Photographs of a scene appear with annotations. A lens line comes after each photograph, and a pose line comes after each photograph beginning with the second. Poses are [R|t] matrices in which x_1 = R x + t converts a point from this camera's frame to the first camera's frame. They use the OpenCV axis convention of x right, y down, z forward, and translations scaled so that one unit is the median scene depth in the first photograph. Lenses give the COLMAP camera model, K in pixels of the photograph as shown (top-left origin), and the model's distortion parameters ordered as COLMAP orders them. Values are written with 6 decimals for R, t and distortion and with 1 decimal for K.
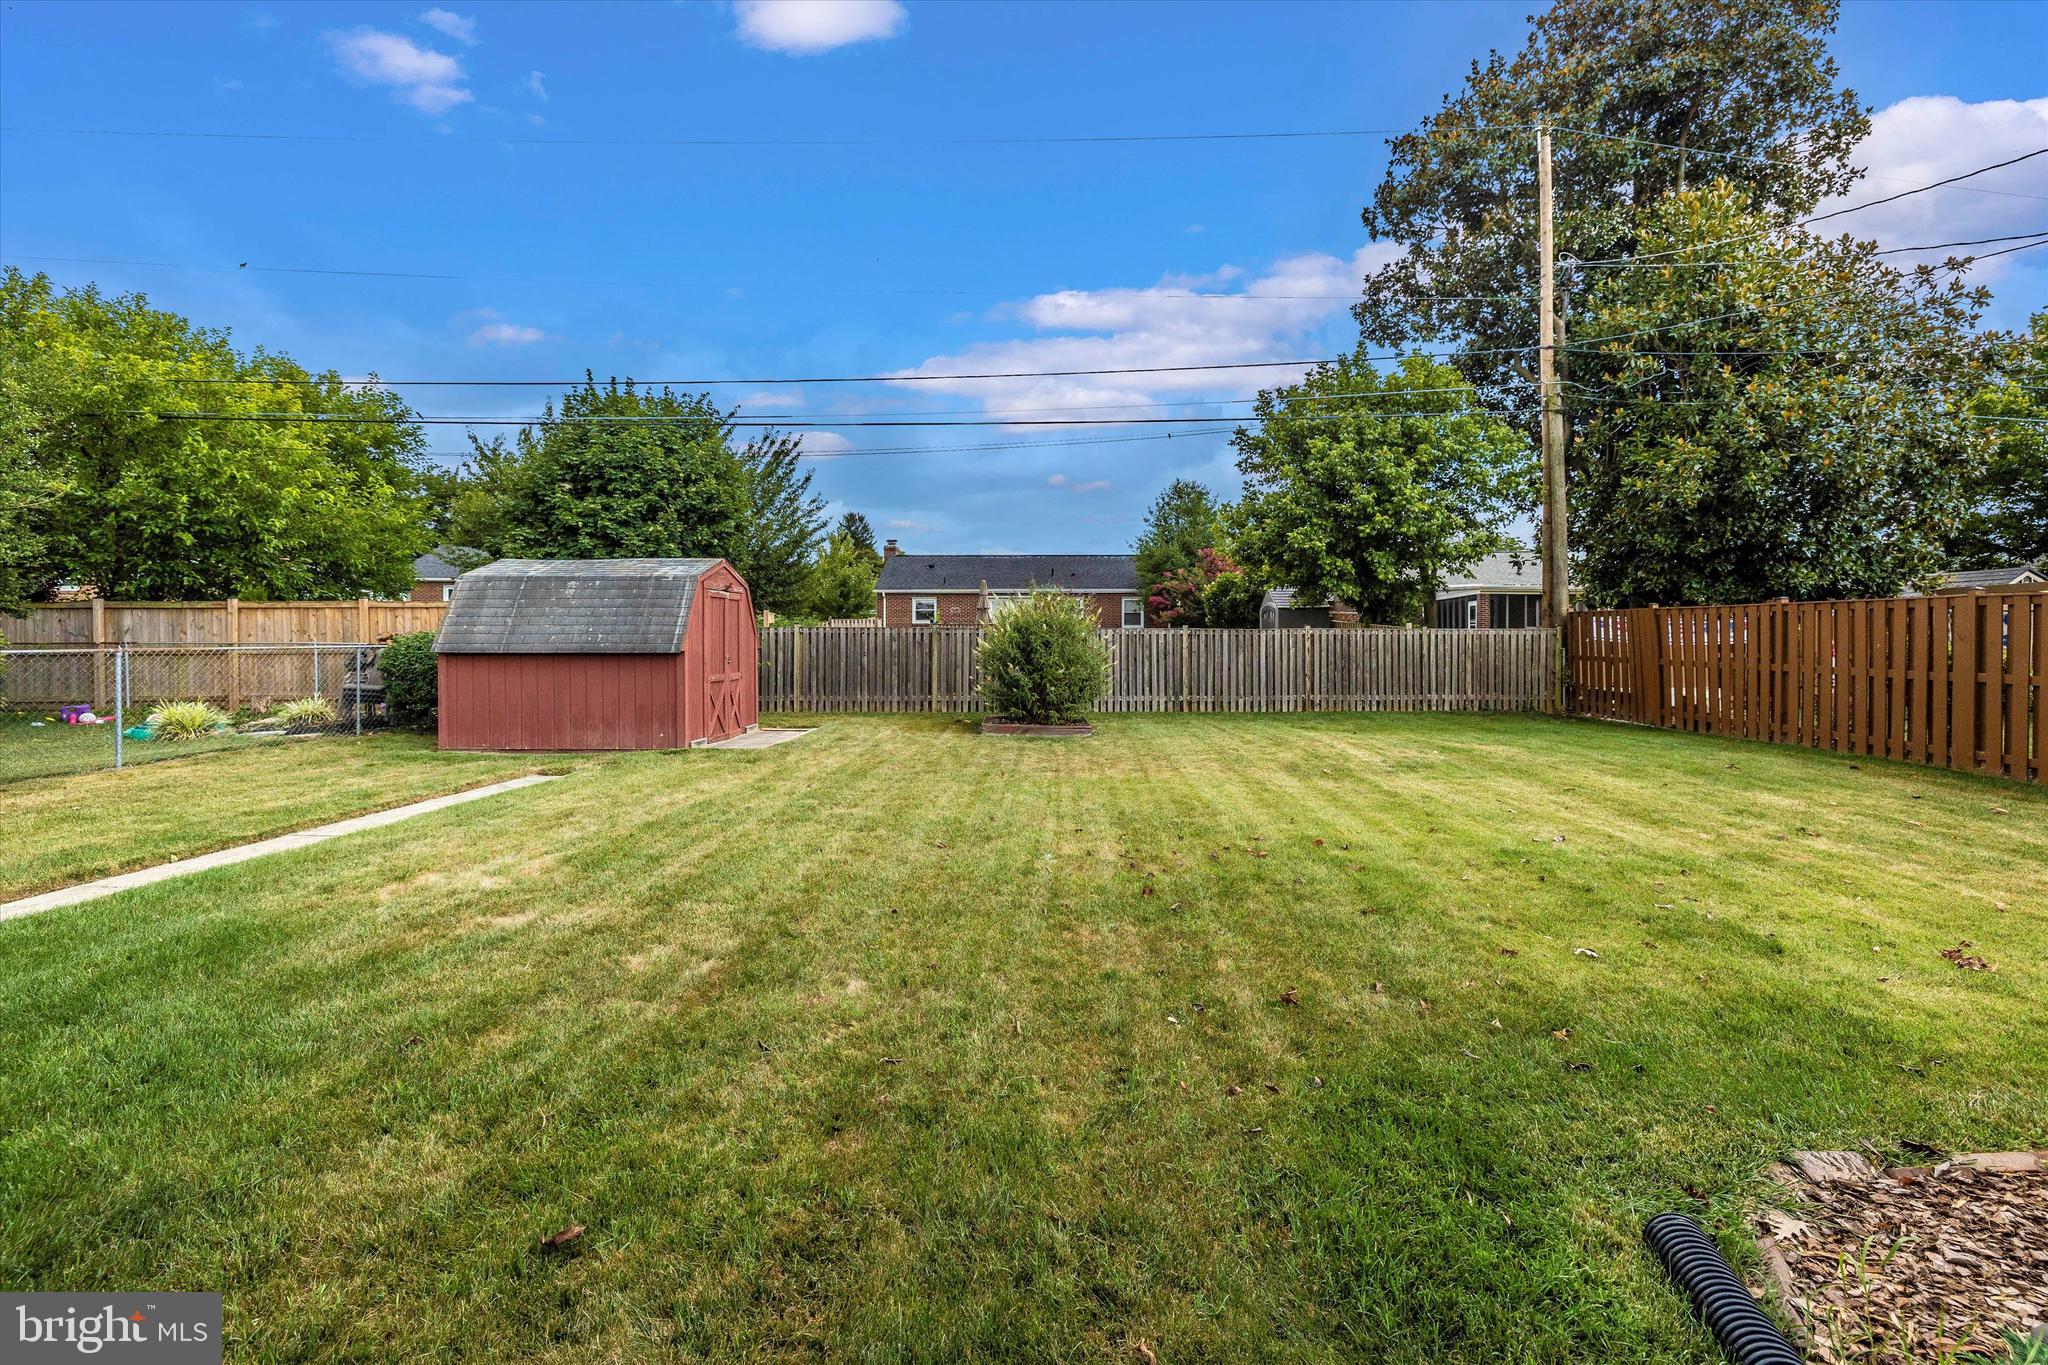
lens RADIAL K [[868.1, 0, 1030.0], [0, 868.1, 653.6], [0, 0, 1]] dist [0.000271, -0.000036]
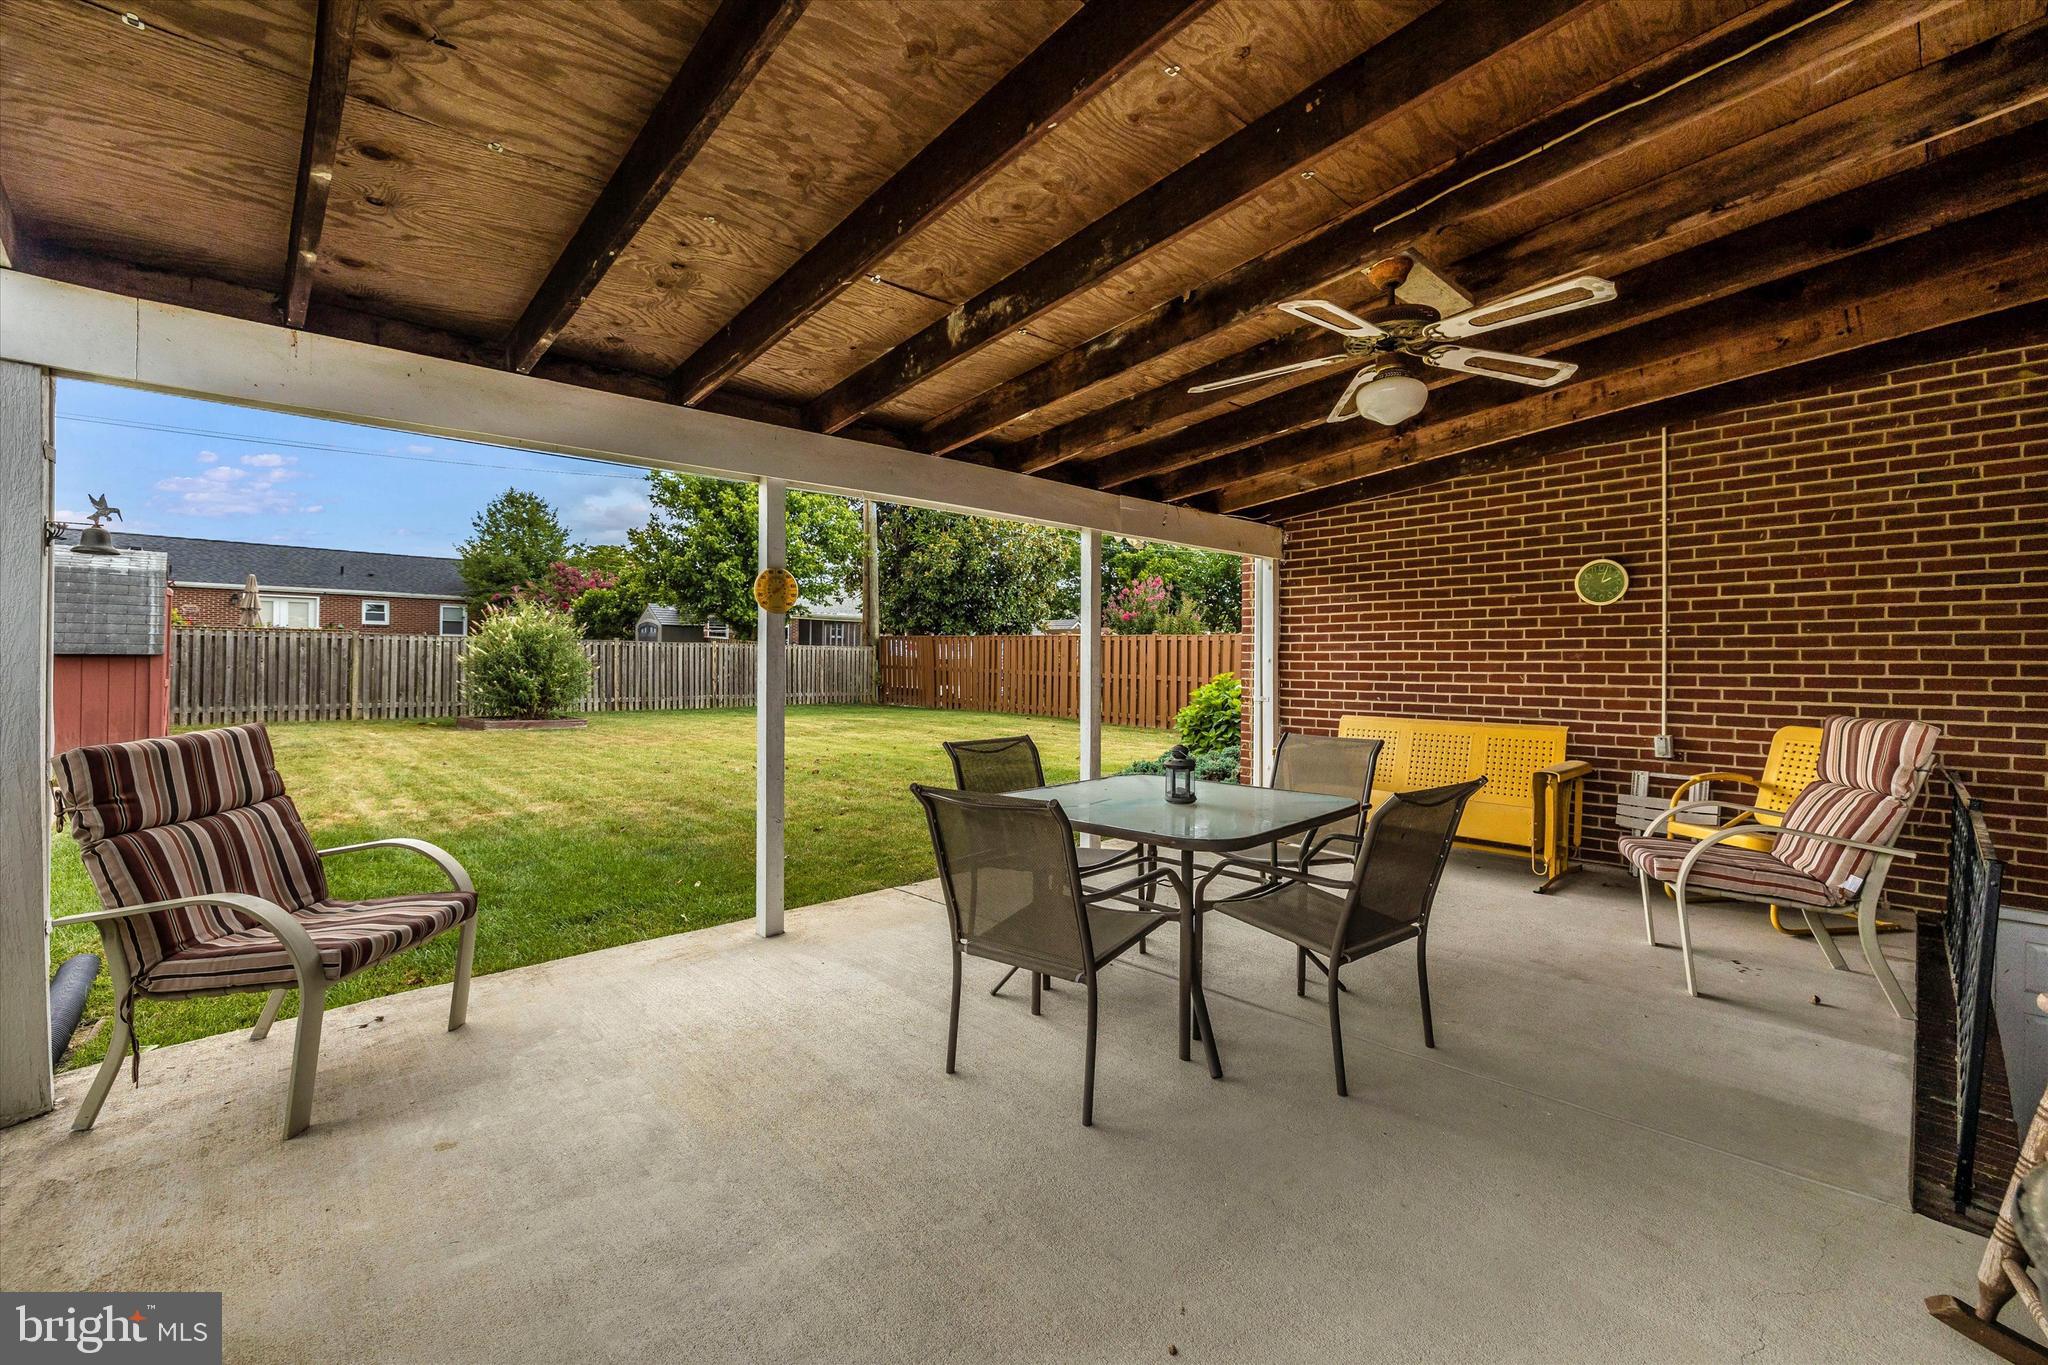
lens RADIAL K [[868.1, 0, 1030.0], [0, 868.1, 653.6], [0, 0, 1]] dist [0.000271, -0.000036]
pose [[0.689074, 0.014048, 0.724555, -0.296133], [-0.002116, 0.999847, -0.017372, 0.008259], [-0.724688, 0.010437, 0.688998, -0.228408]]
